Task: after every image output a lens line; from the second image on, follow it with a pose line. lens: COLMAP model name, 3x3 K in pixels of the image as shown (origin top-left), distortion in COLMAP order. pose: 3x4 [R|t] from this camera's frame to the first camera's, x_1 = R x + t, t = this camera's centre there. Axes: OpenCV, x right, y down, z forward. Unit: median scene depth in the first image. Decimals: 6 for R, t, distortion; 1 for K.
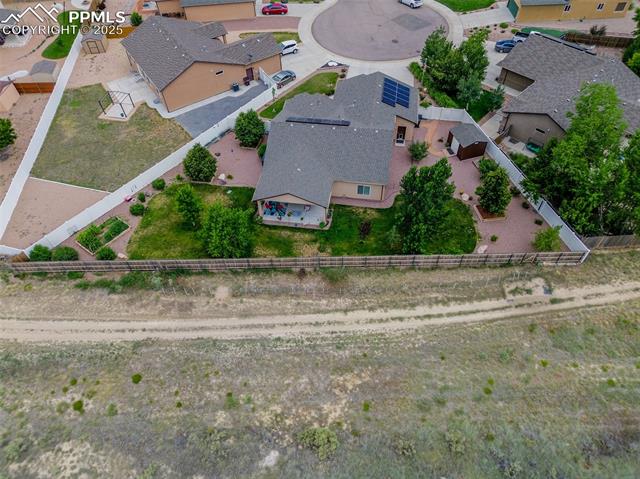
lens RADIAL K [[452.0, 0, 320.0], [0, 452.0, 239.5], [0, 0, 1]] dist [0.059574, -0.047740]
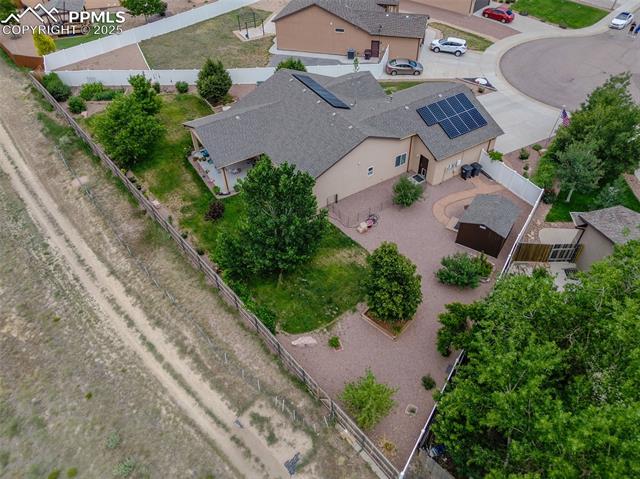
lens RADIAL K [[452.0, 0, 320.0], [0, 452.0, 239.5], [0, 0, 1]] dist [0.059574, -0.047740]
pose [[0.647356, 0.546260, -0.531536, 0.656938], [-0.585778, 0.802755, 0.111574, -0.176091], [0.487641, 0.239134, 0.839655, 0.505716]]
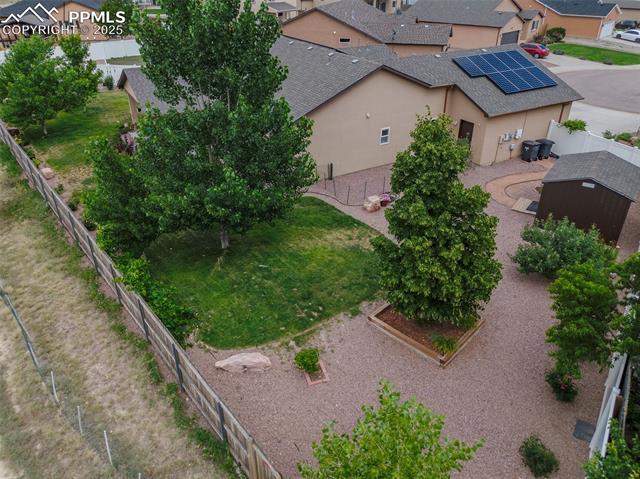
lens RADIAL K [[474.9, 0, 320.0], [0, 474.9, 239.5], [0, 0, 1]] dist [0.054550, -0.051068]
pose [[0.624939, 0.416980, -0.659983, 0.581221], [-0.612296, 0.786258, -0.083023, -0.041584], [0.484298, 0.455989, 0.746679, 0.827245]]
